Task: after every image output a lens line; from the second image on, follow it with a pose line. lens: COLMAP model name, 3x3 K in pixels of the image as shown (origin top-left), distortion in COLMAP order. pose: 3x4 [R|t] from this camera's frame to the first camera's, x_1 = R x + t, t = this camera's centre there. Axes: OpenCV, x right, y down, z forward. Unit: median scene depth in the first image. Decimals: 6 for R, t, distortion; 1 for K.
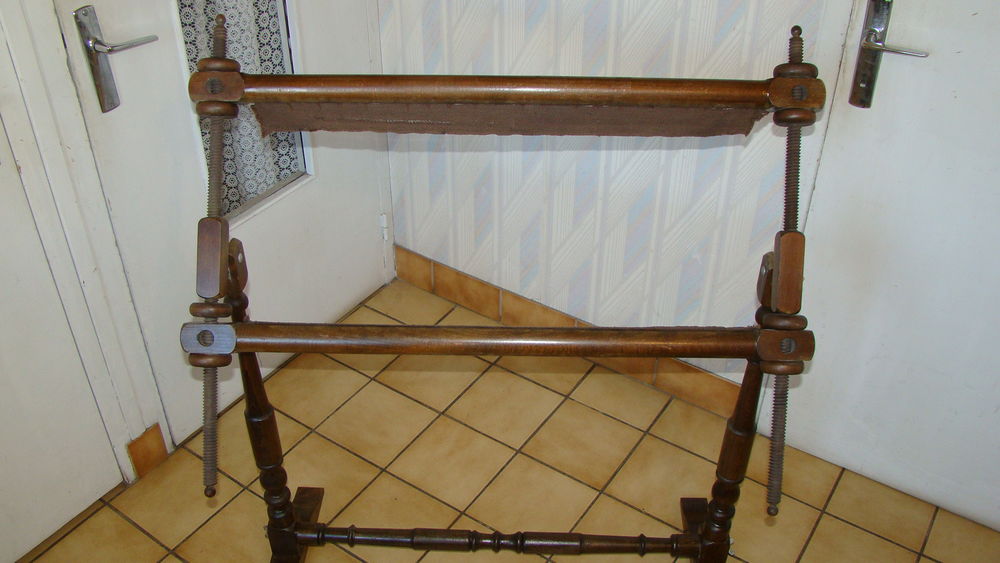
lens RADIAL K [[930.8, 0, 500.0], [0, 930.8, 281.5], [0, 0, 1]] dist [-0.181326, 0.120134]
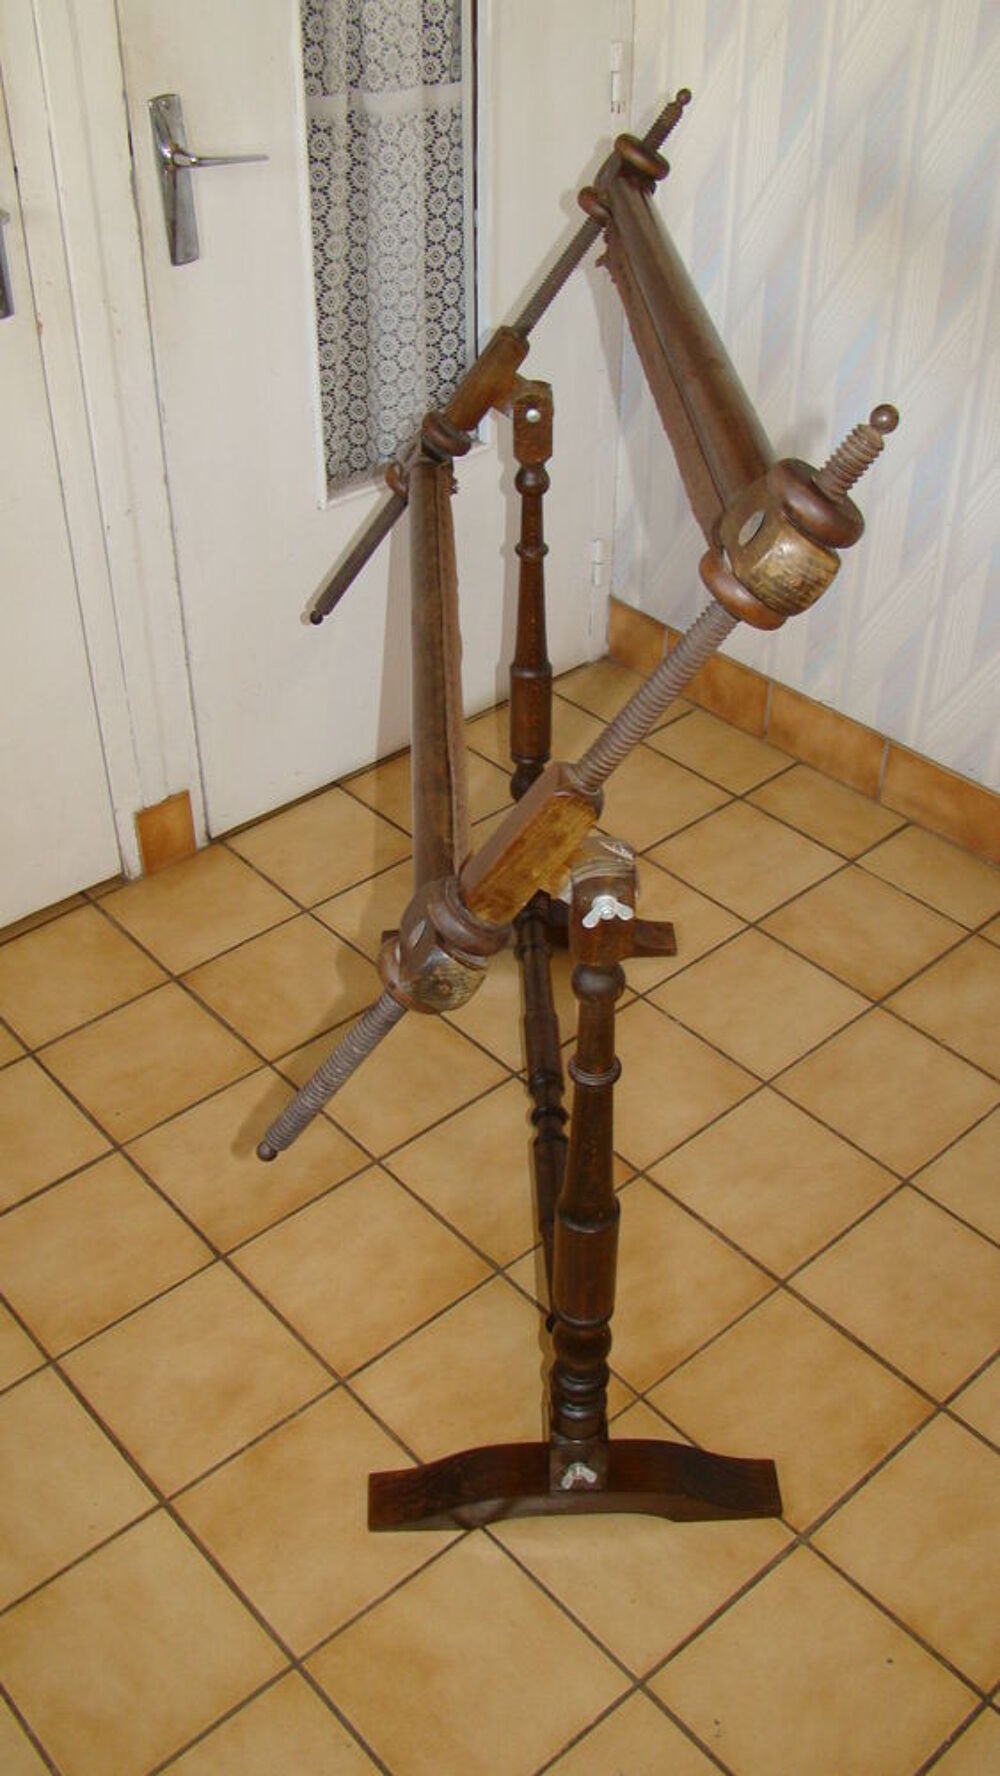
lens RADIAL K [[1653.2, 0, 494.0], [0, 1653.2, 872.8], [0, 0, 1]] dist [-0.181326, 0.120134]
pose [[0.968293, 0.146984, -0.201999, 0.078474], [-0.143156, 0.989133, 0.033511, 0.158853], [0.204729, -0.003531, 0.978812, -0.092331]]
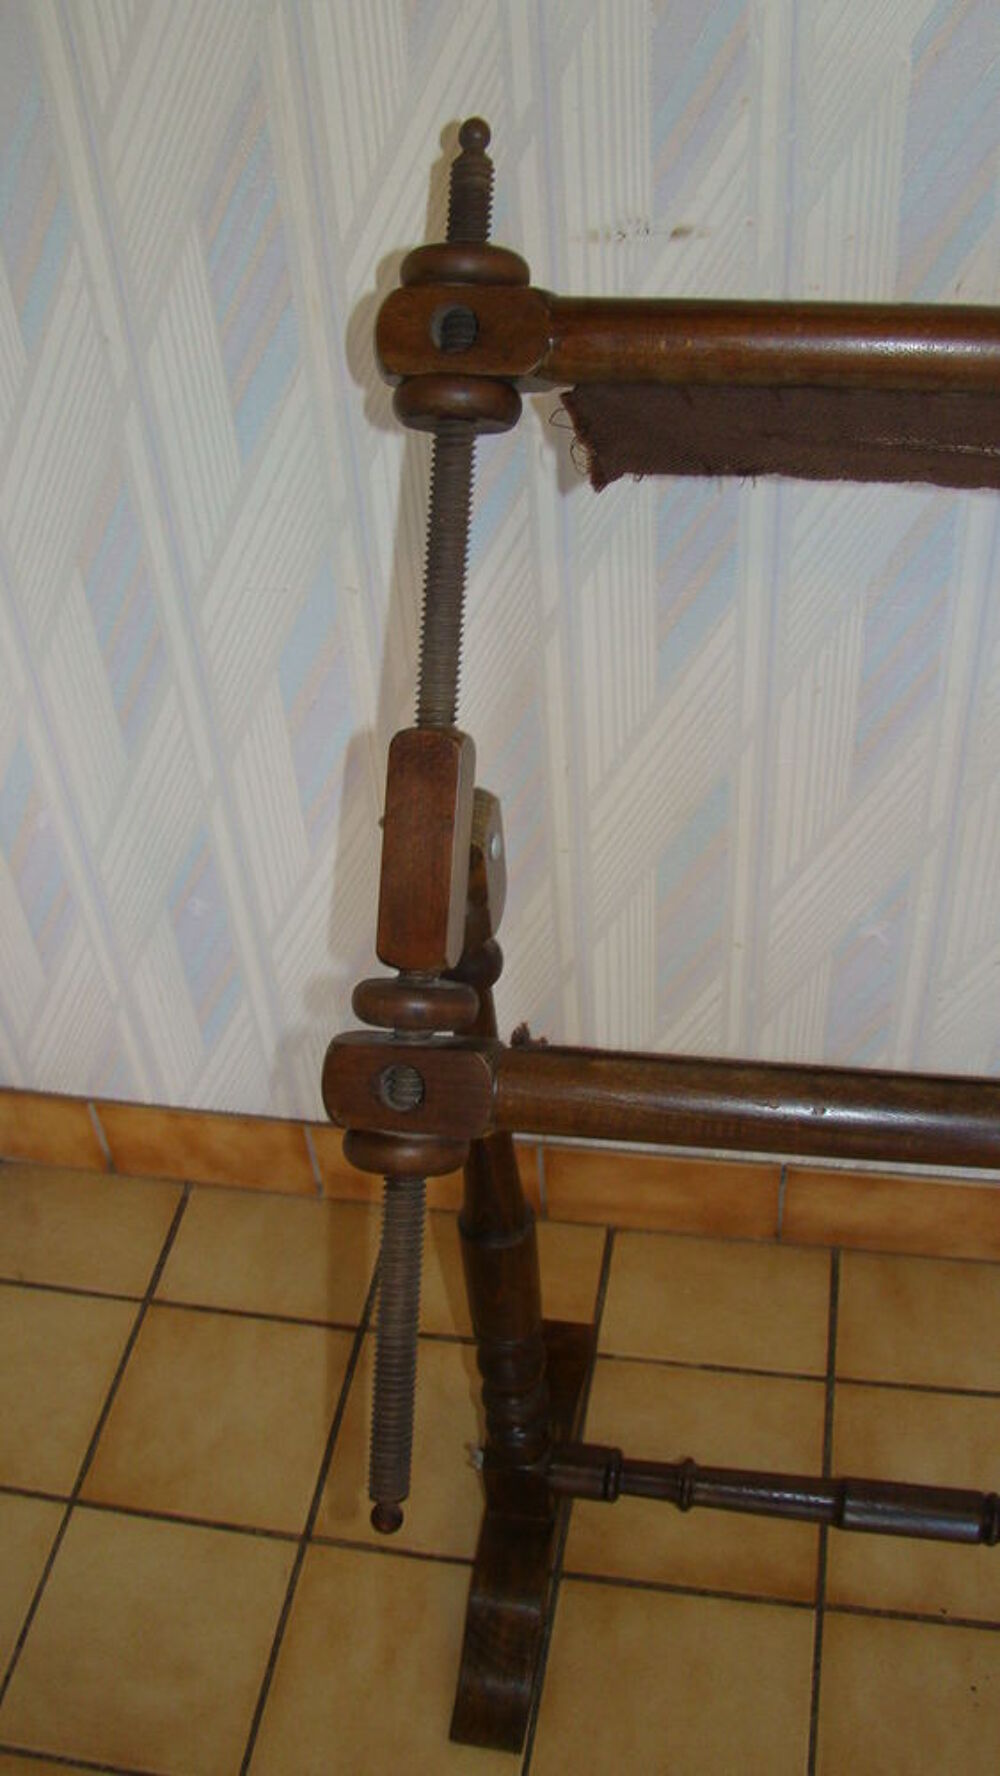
lens RADIAL K [[1653.2, 0, 494.0], [0, 1653.2, 872.8], [0, 0, 1]] dist [-0.181326, 0.120134]
pose [[0.911220, -0.314733, 0.265748, -0.096604], [0.296443, 0.948988, 0.107443, -0.178376], [-0.286008, -0.019125, 0.958036, 0.465813]]
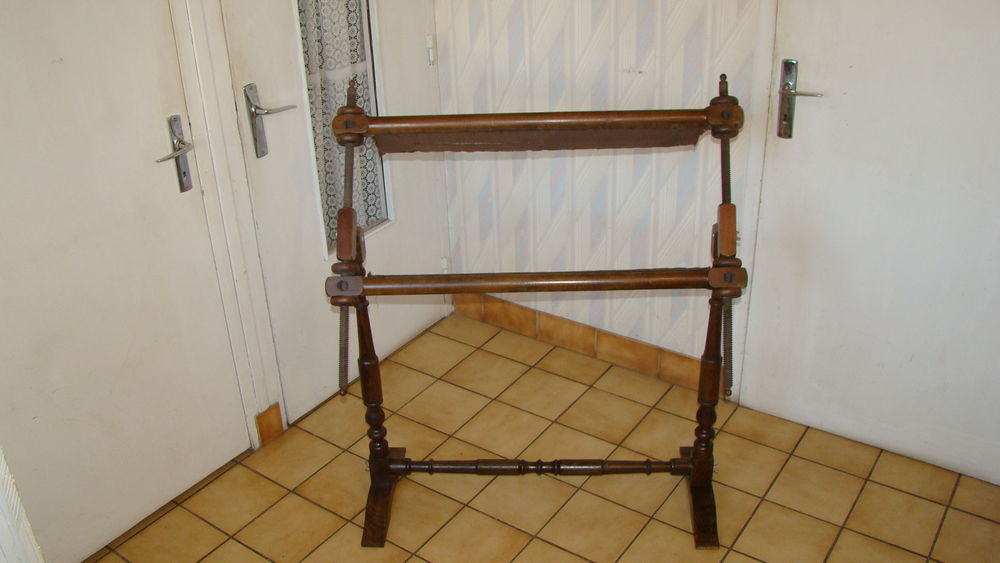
lens RADIAL K [[930.8, 0, 500.0], [0, 930.8, 281.5], [0, 0, 1]] dist [-0.181326, 0.120134]
pose [[0.999073, -0.027900, -0.032772, -0.009116], [0.022676, 0.988402, -0.150155, 0.210212], [0.036582, 0.149272, 0.988119, -0.362083]]
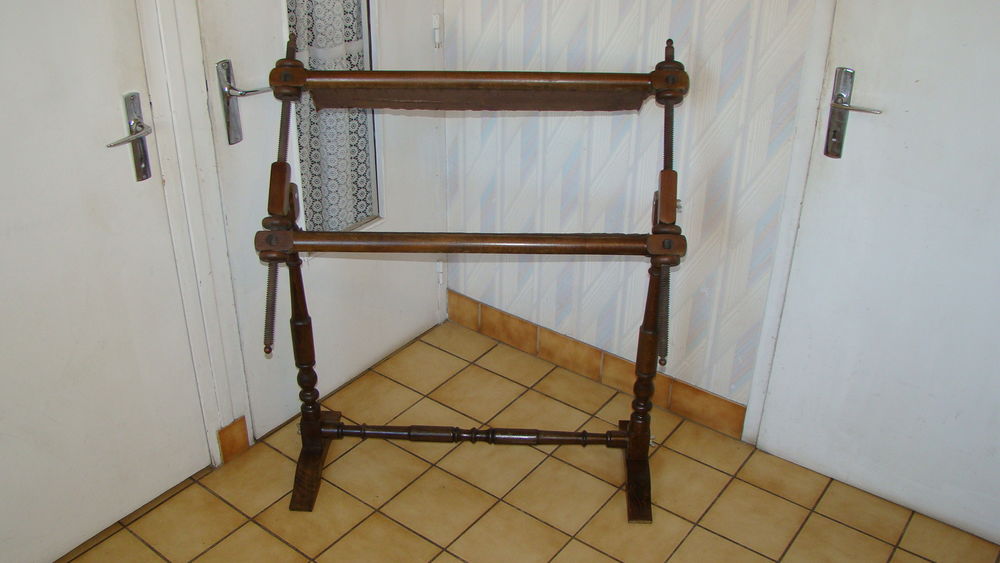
lens RADIAL K [[930.8, 0, 500.0], [0, 930.8, 281.5], [0, 0, 1]] dist [-0.181326, 0.120134]
pose [[0.998698, 0.031639, -0.040022, -0.003475], [-0.036500, 0.991204, -0.127210, 0.135040], [0.035645, 0.128505, 0.991068, -0.209400]]
